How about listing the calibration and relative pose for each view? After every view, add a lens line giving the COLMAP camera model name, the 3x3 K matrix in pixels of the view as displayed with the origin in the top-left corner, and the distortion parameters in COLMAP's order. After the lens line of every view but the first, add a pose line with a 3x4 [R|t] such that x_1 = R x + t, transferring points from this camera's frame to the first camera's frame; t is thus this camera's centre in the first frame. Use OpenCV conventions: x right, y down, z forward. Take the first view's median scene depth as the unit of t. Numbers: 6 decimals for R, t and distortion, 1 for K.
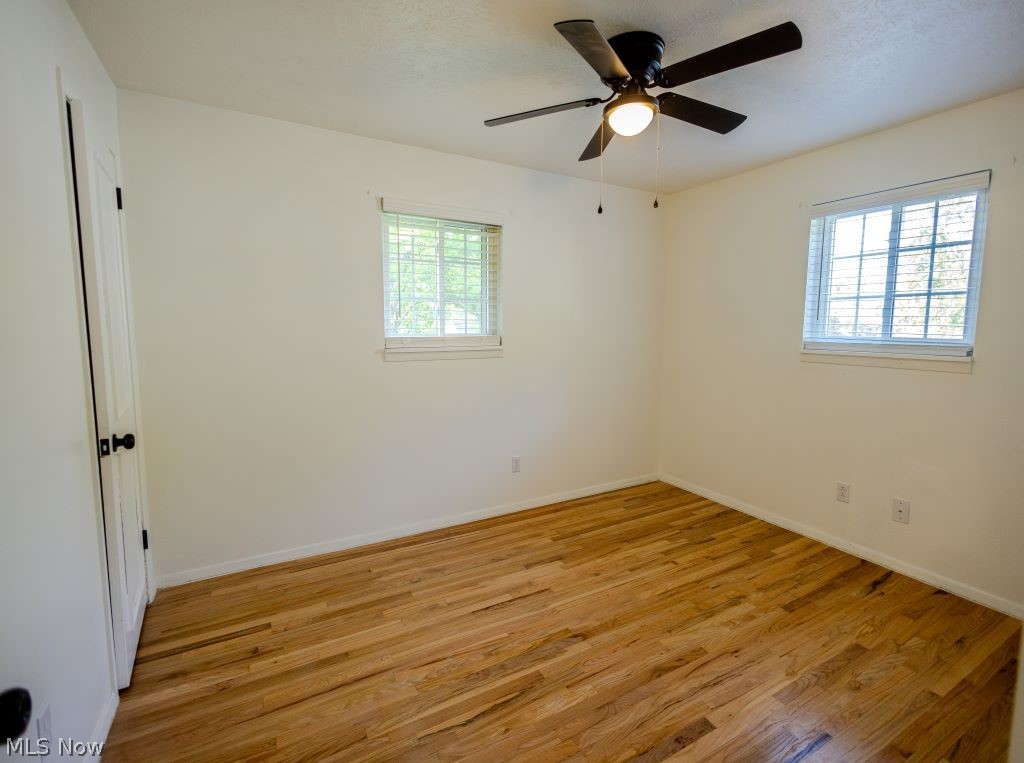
lens RADIAL K [[498.9, 0, 513.9], [0, 498.9, 373.9], [0, 0, 1]] dist [0.001546, 0.001012]
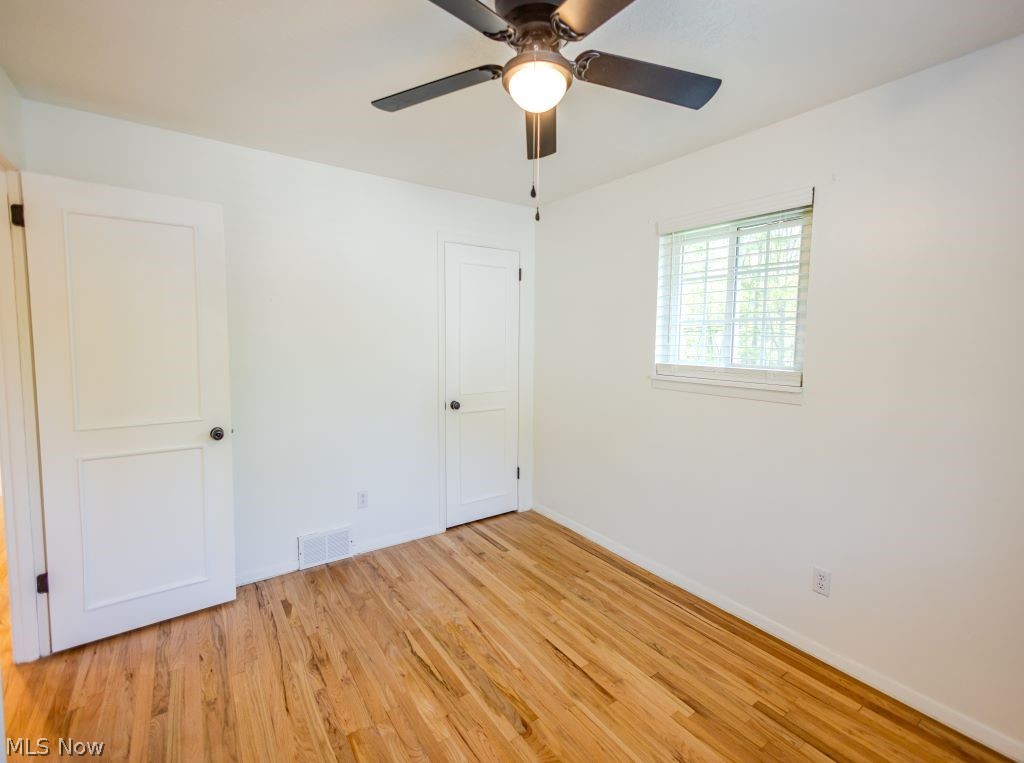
lens RADIAL K [[498.9, 0, 513.9], [0, 498.9, 373.9], [0, 0, 1]] dist [0.001546, 0.001012]
pose [[0.042797, 0.076318, -0.996165, 0.859926], [-0.118591, 0.990417, 0.070783, -0.106673], [0.992021, 0.115106, 0.051438, 0.823318]]
